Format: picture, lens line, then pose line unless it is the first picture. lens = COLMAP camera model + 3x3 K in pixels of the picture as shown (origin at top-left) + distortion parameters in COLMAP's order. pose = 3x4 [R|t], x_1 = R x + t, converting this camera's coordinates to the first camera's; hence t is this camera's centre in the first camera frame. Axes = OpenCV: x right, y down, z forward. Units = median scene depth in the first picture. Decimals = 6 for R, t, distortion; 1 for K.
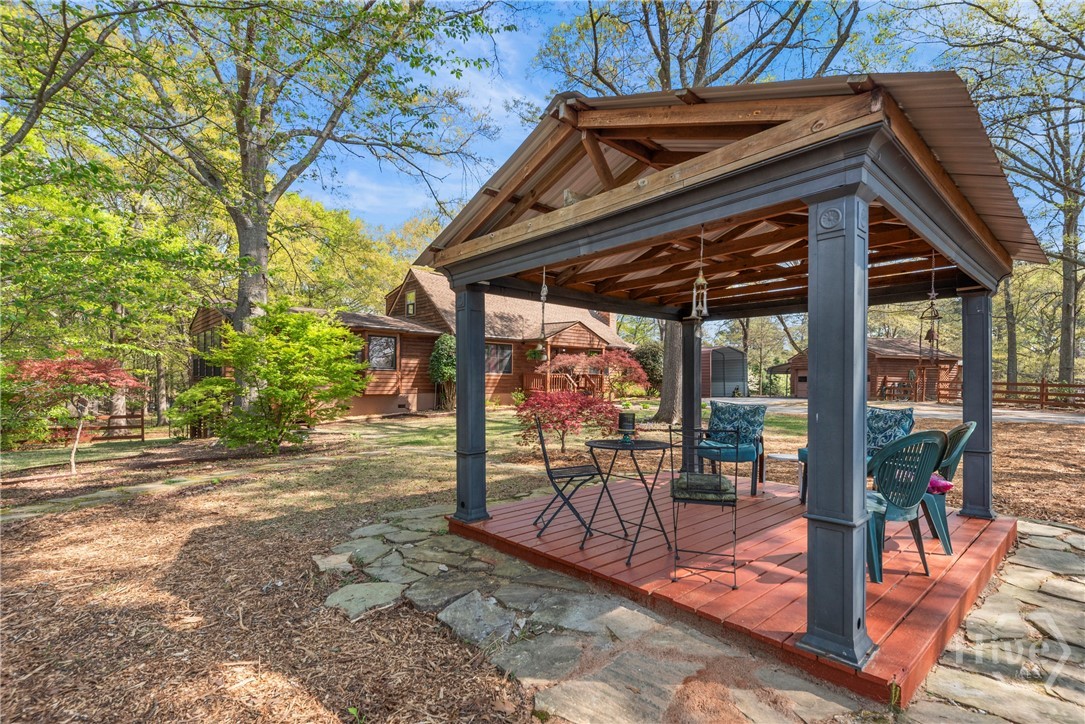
lens RADIAL K [[507.2, 0, 537.1], [0, 507.2, 381.2], [0, 0, 1]] dist [0.000617, 0.000139]
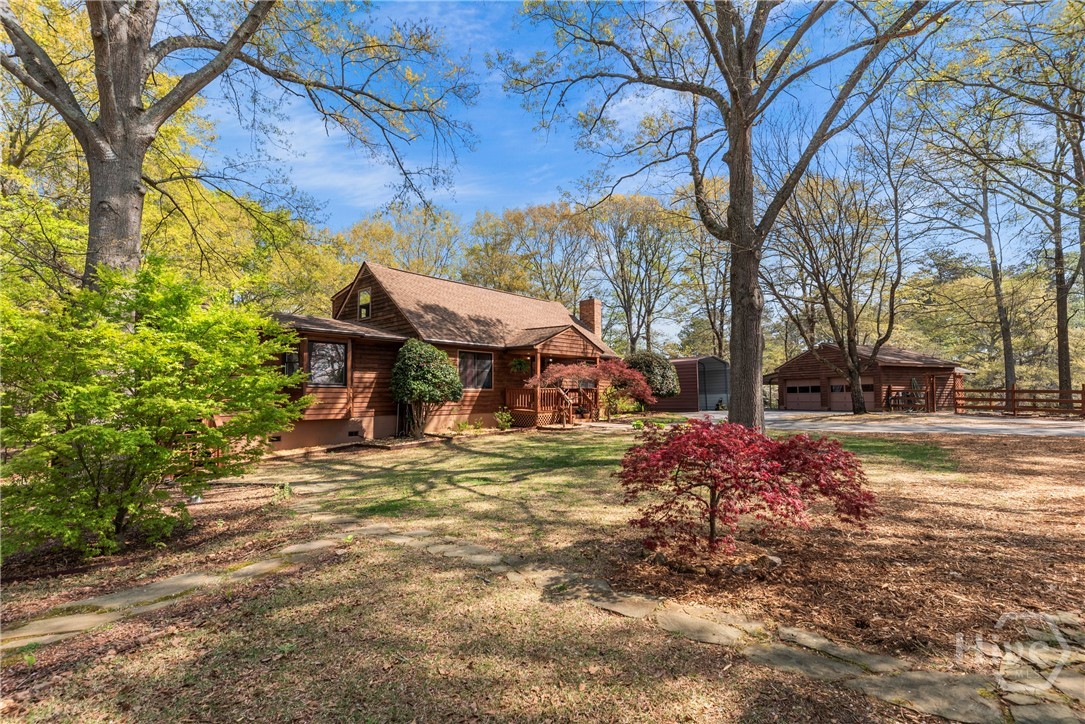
lens RADIAL K [[507.2, 0, 540.7], [0, 507.2, 364.0], [0, 0, 1]] dist [0.000617, 0.000139]
pose [[0.994494, -0.010987, 0.104216, -0.062017], [0.017461, 0.997959, -0.061418, -0.003788], [-0.103329, 0.062899, 0.992656, 0.195903]]
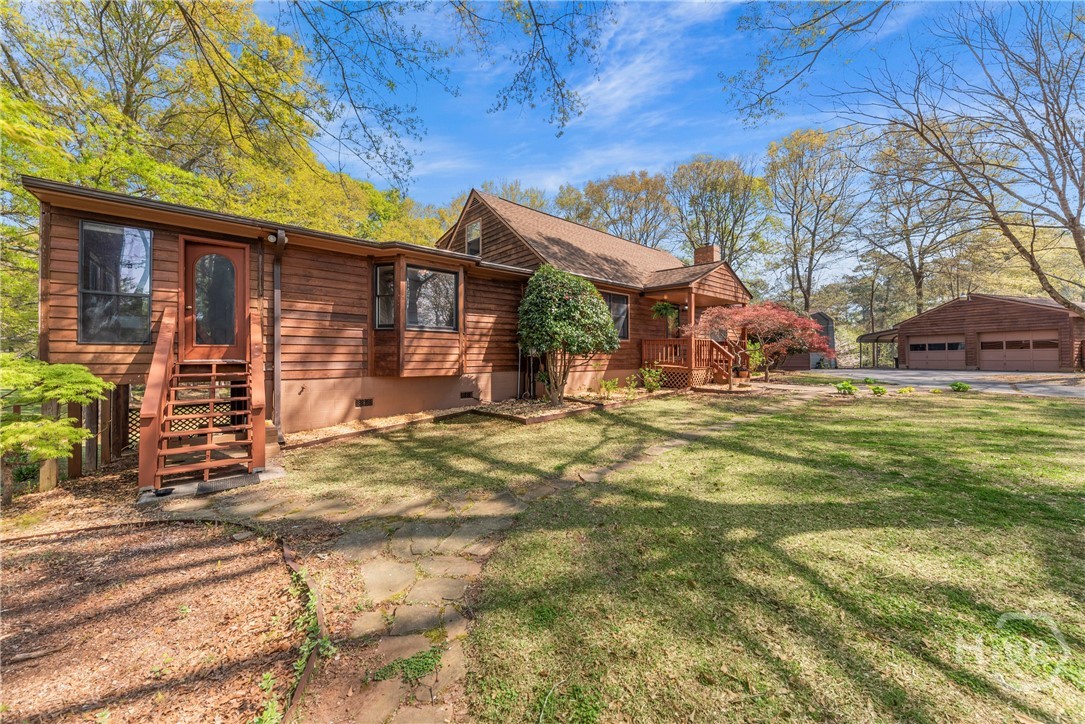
lens RADIAL K [[384.6, 0, 538.3], [0, 384.6, 362.9], [0, 0, 1]] dist [-0.000422, -0.000069]
pose [[0.999184, -0.012510, -0.038398, -0.161252], [0.013147, 0.999779, 0.016401, 0.005399], [0.038184, -0.016892, 0.999128, 0.534318]]
